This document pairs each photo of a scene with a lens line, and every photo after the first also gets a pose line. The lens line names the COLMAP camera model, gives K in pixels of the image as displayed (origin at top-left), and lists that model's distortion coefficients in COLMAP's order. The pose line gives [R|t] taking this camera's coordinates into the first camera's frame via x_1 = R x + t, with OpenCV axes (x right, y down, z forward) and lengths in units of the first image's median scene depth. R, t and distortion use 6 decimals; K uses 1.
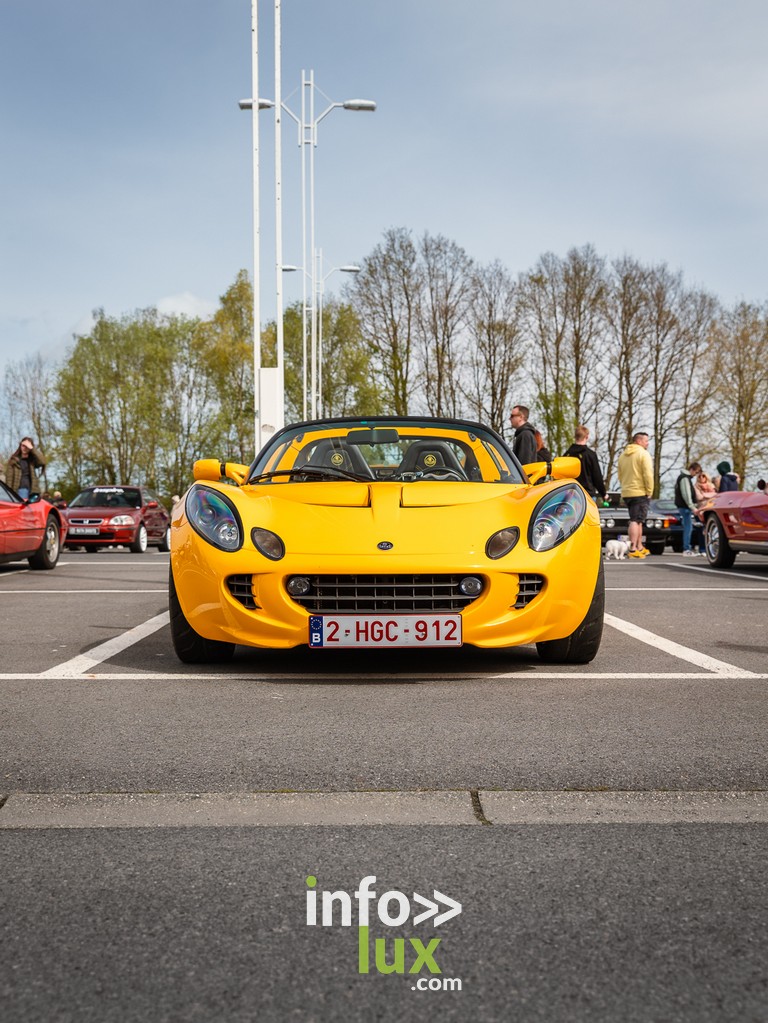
lens RADIAL K [[1197.0, 0, 384.0], [0, 1197.0, 511.5], [0, 0, 1]] dist [0.080048, -0.001885]
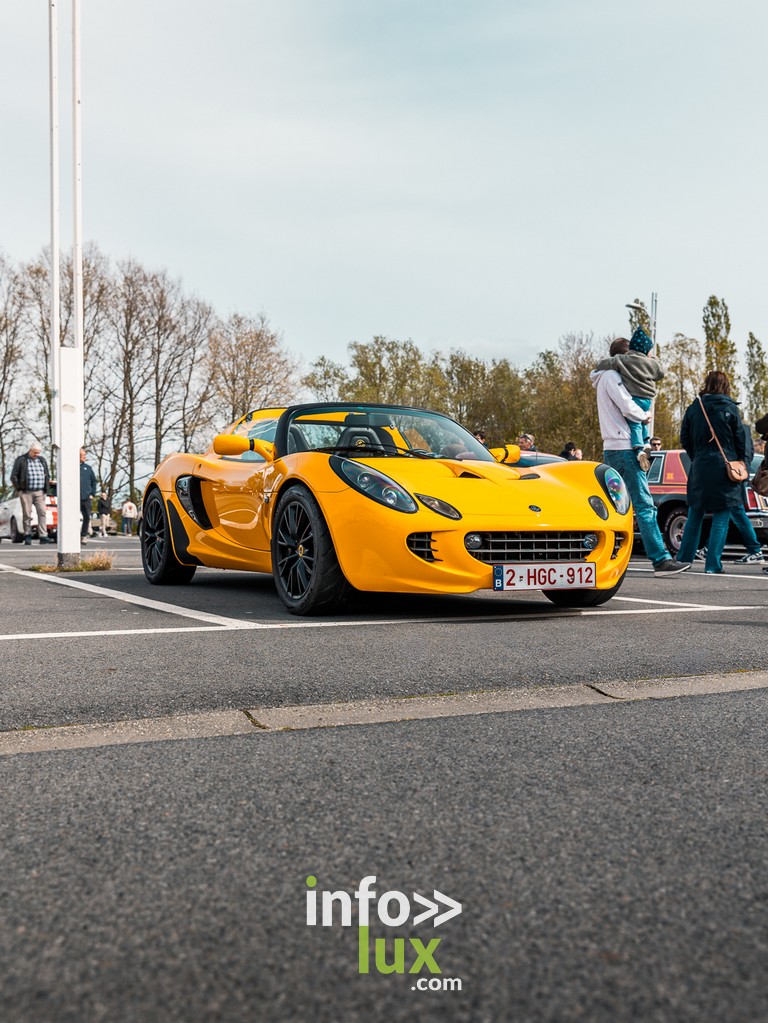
lens RADIAL K [[1197.0, 0, 384.0], [0, 1197.0, 511.5], [0, 0, 1]] dist [0.080048, -0.001885]
pose [[0.887045, 0.007190, 0.461628, -0.694994], [-0.006627, 0.999974, -0.002842, 0.035819], [-0.461636, -0.000538, 0.887069, -0.021882]]
